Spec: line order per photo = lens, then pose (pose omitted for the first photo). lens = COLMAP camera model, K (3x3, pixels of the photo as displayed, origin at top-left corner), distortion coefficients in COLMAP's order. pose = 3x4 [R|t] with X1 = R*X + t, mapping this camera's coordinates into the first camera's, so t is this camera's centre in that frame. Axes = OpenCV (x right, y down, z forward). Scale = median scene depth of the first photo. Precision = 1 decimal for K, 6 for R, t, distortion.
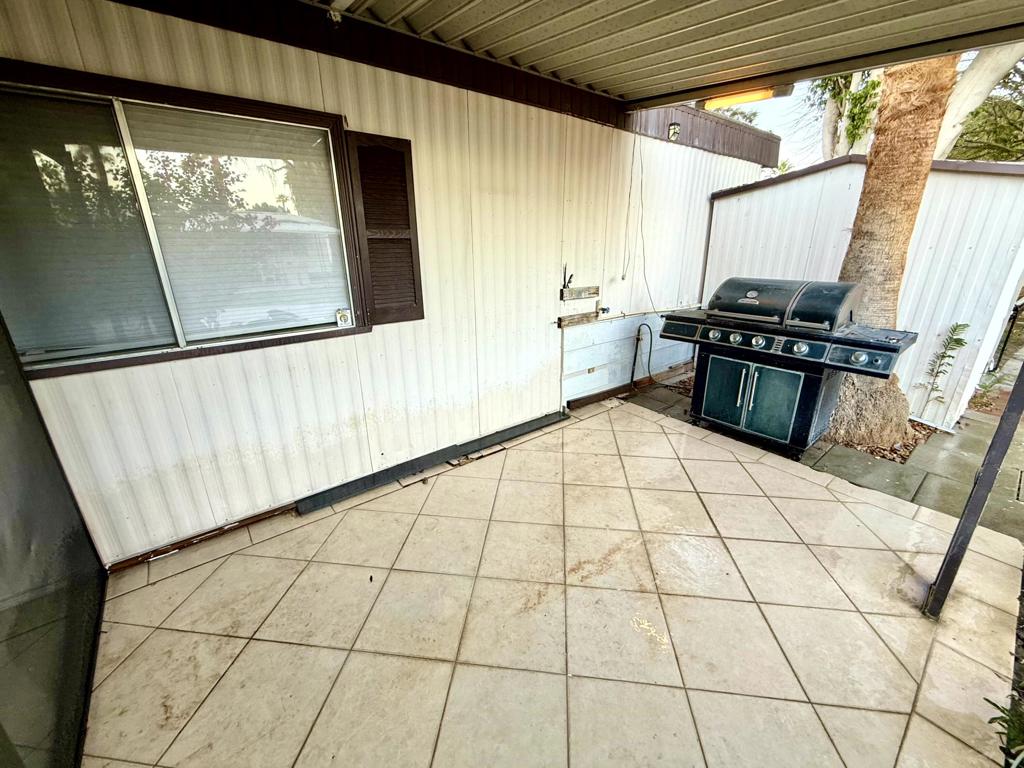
lens RADIAL K [[410.1, 0, 508.9], [0, 410.1, 383.1], [0, 0, 1]] dist [0.001826, -0.000278]
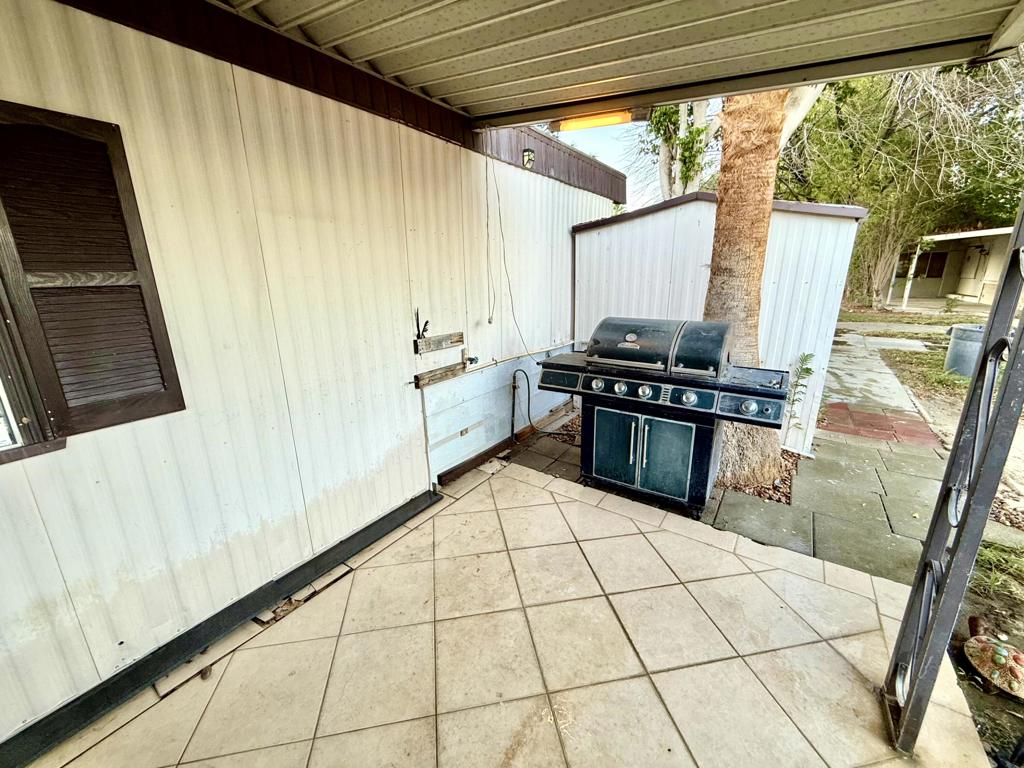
lens RADIAL K [[410.1, 0, 508.9], [0, 410.1, 383.1], [0, 0, 1]] dist [0.001826, -0.000278]
pose [[0.955358, -0.083719, 0.283341, 0.075777], [0.101851, 0.993550, -0.049853, -0.096728], [-0.277339, 0.076487, 0.957723, 0.219685]]
